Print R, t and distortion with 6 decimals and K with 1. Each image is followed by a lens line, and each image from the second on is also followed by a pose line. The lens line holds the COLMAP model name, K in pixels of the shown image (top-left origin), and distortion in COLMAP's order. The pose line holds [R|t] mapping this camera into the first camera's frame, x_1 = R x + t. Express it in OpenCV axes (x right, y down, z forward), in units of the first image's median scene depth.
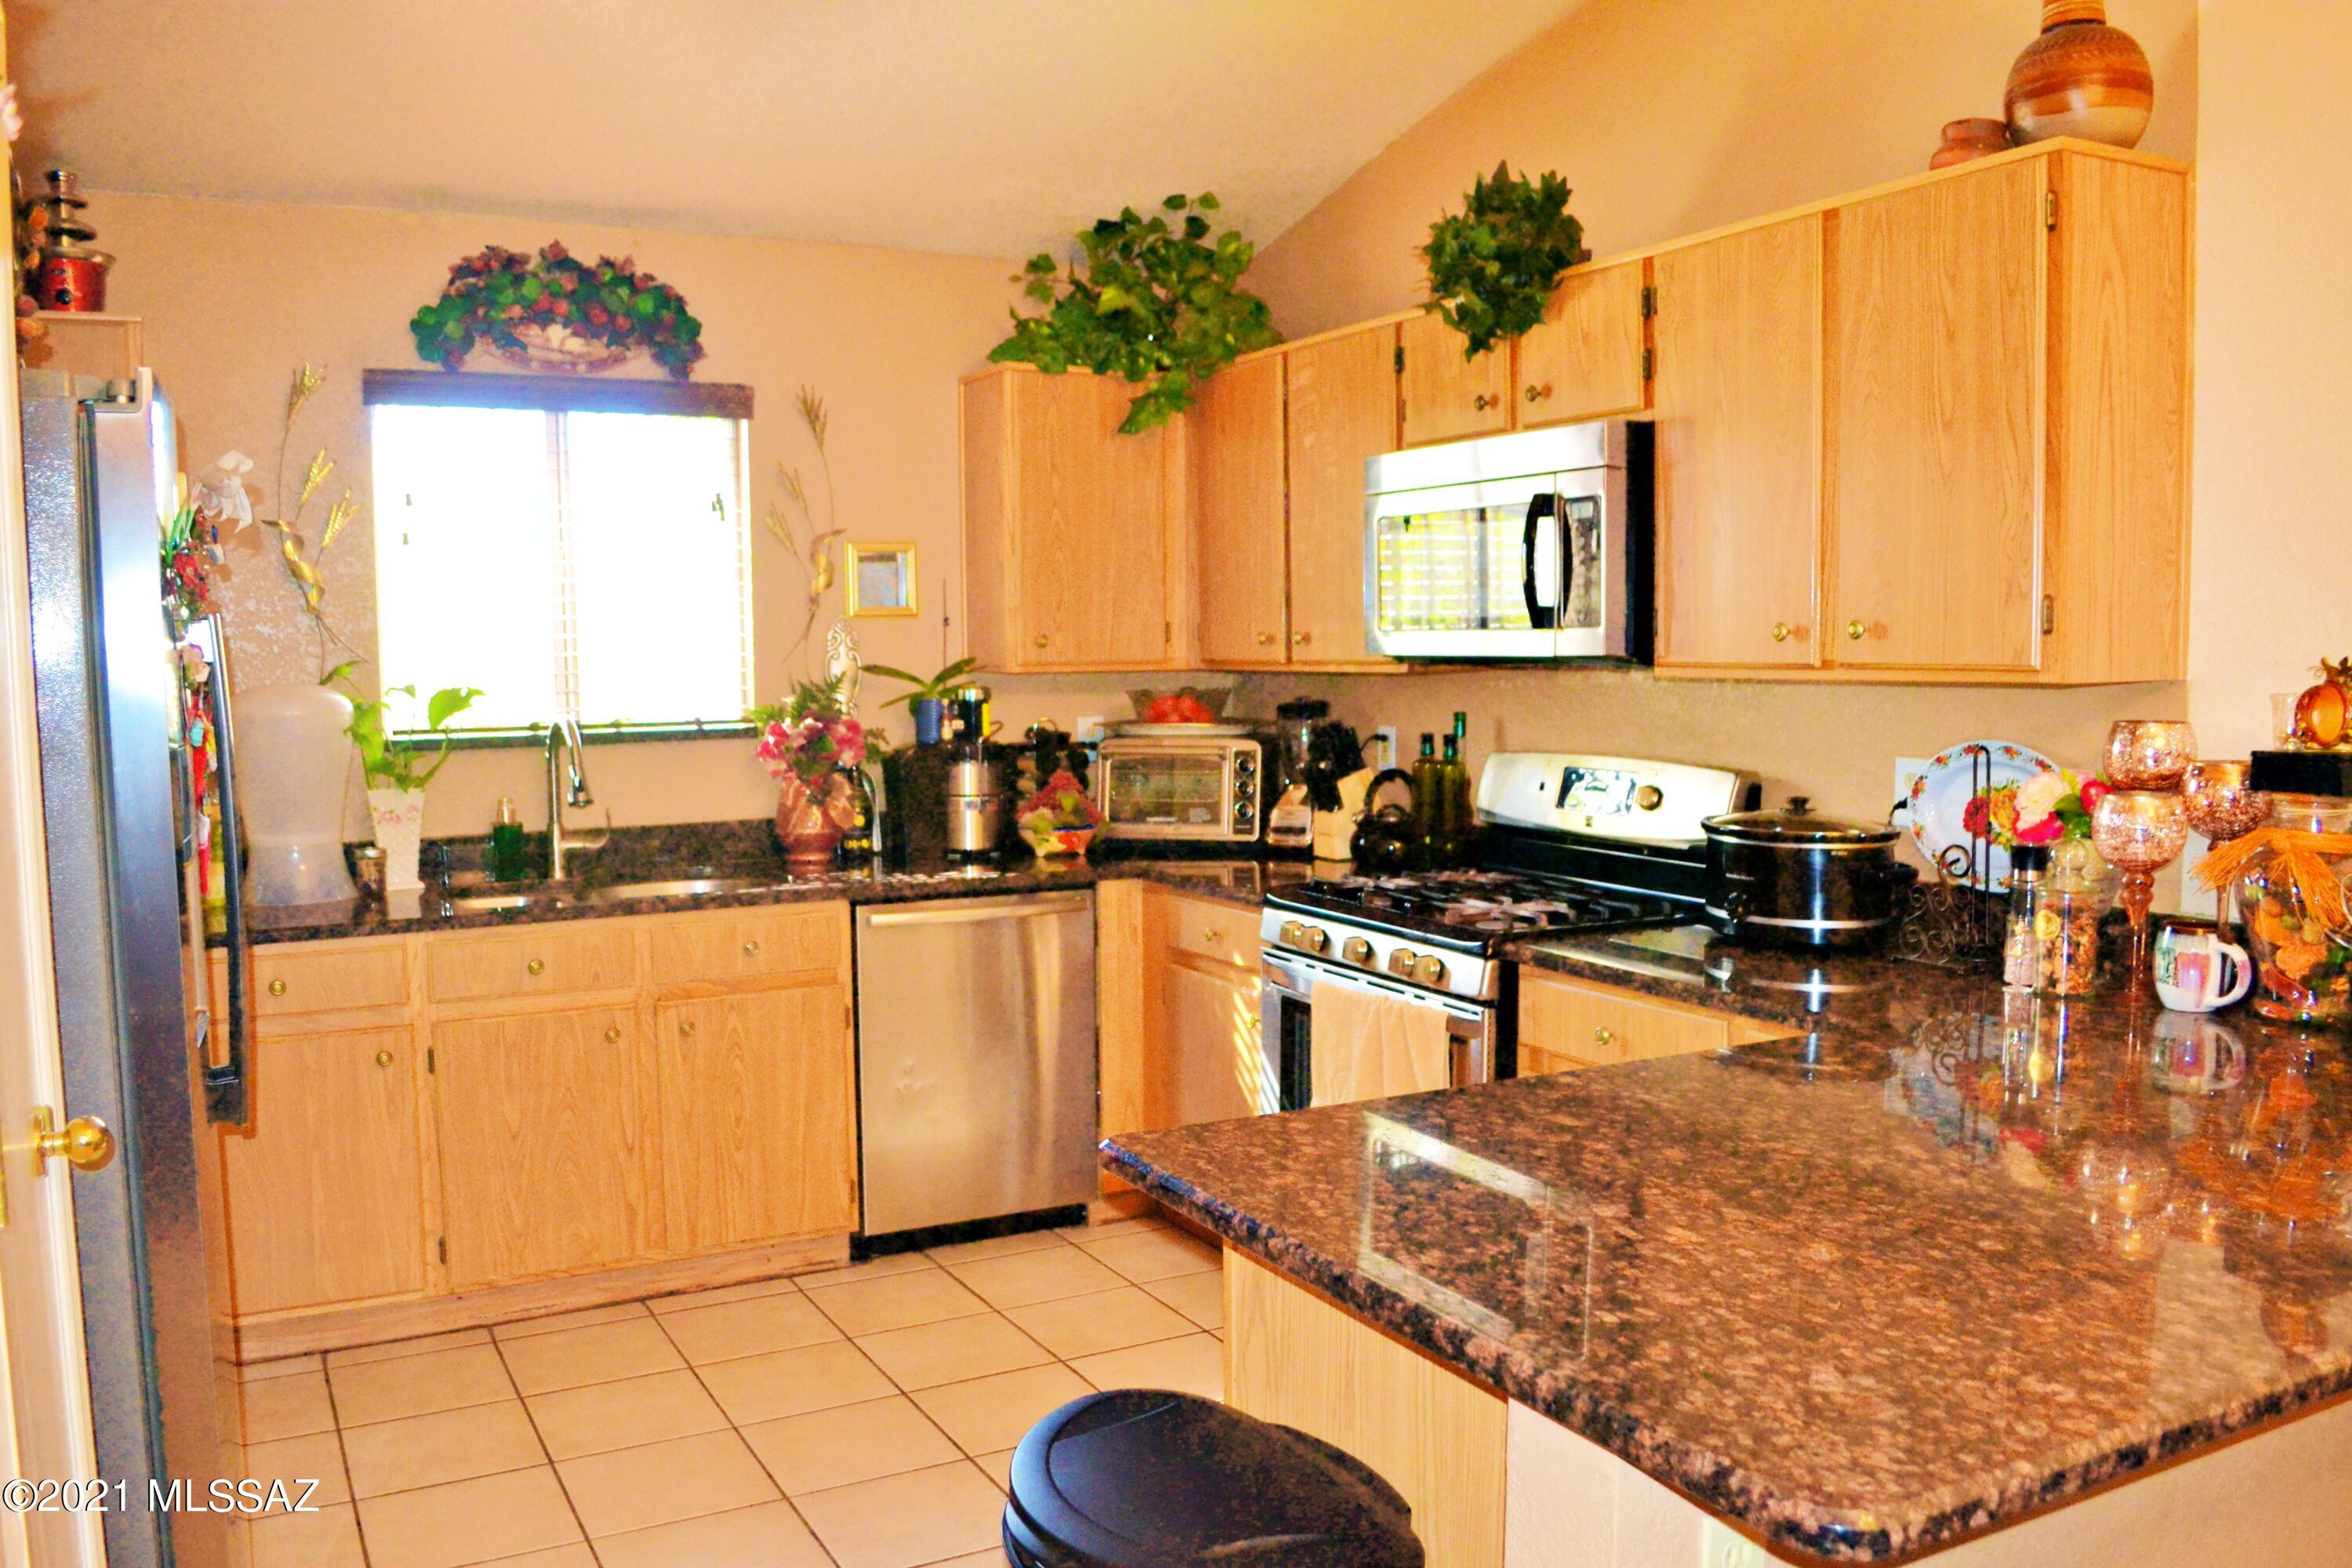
lens RADIAL K [[1858.9, 0, 1187.5], [0, 1858.9, 793.4], [0, 0, 1]] dist [-0.077571, 0.000757]
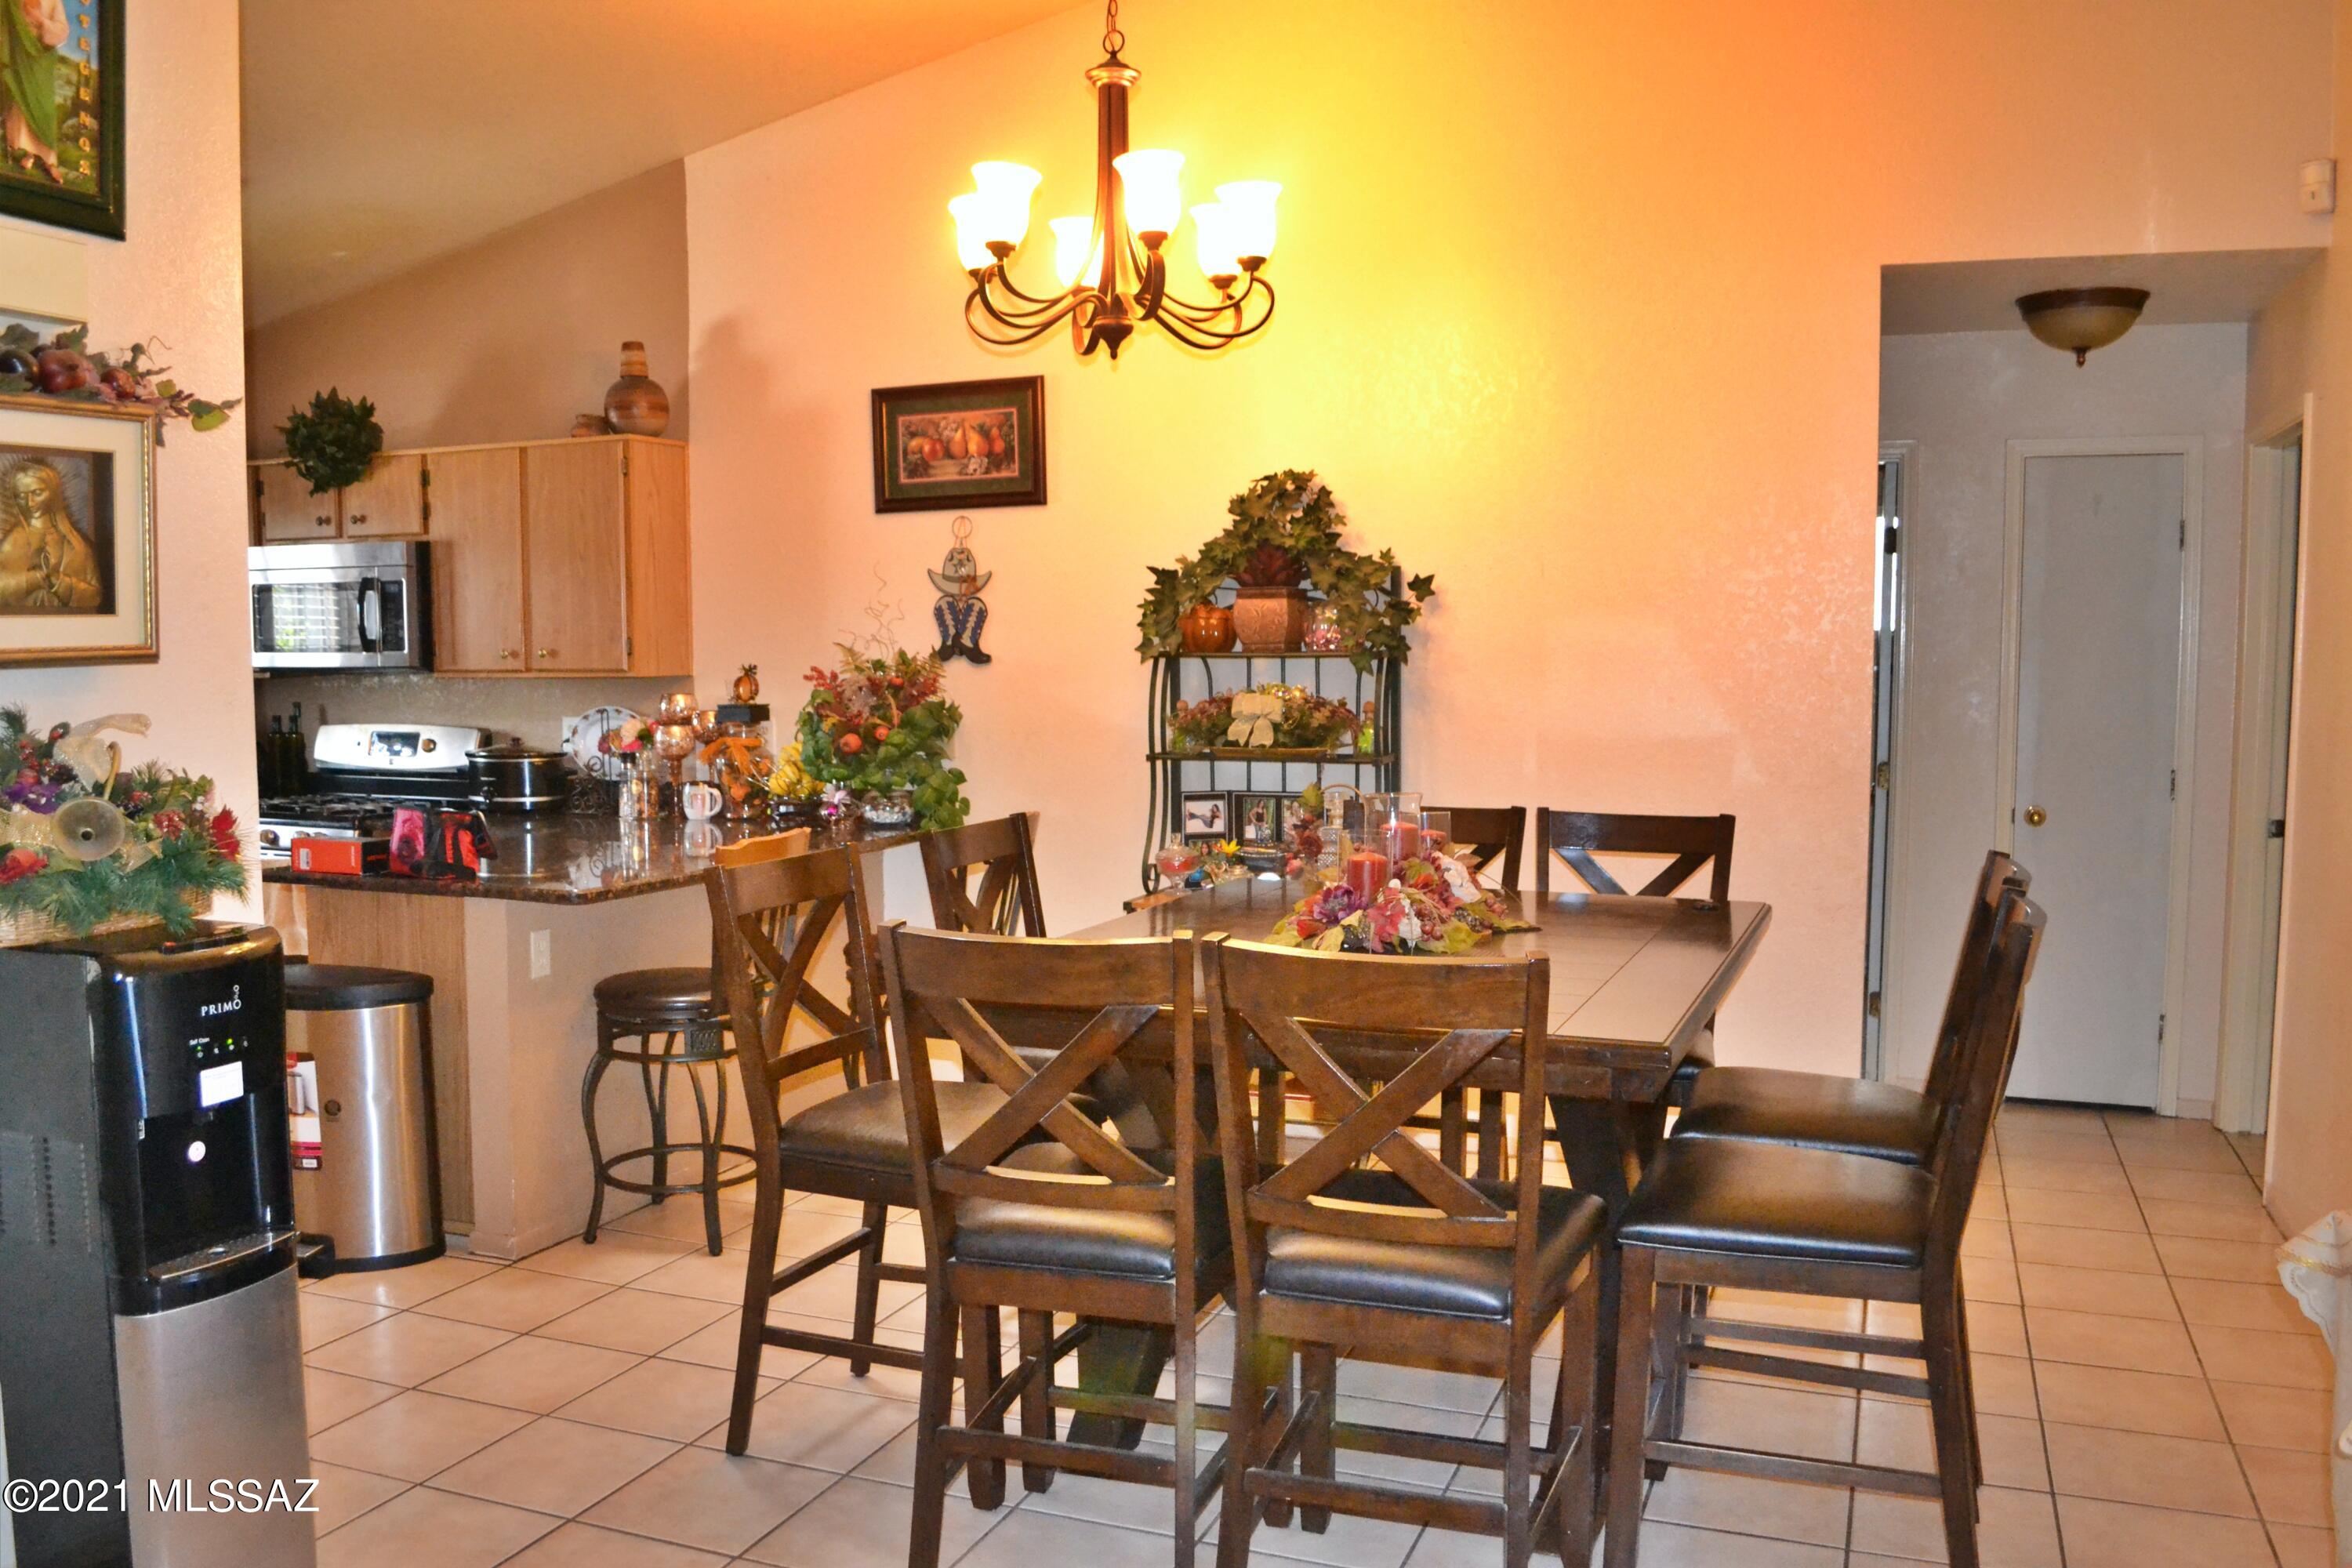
lens RADIAL K [[1858.9, 0, 1190.5], [0, 1858.9, 790.2], [0, 0, 1]] dist [-0.077571, 0.000757]
pose [[0.759416, -0.042399, 0.649223, -0.417263], [0.047522, 0.998824, 0.009642, 0.077300], [-0.648868, 0.023530, 0.760537, -1.005572]]
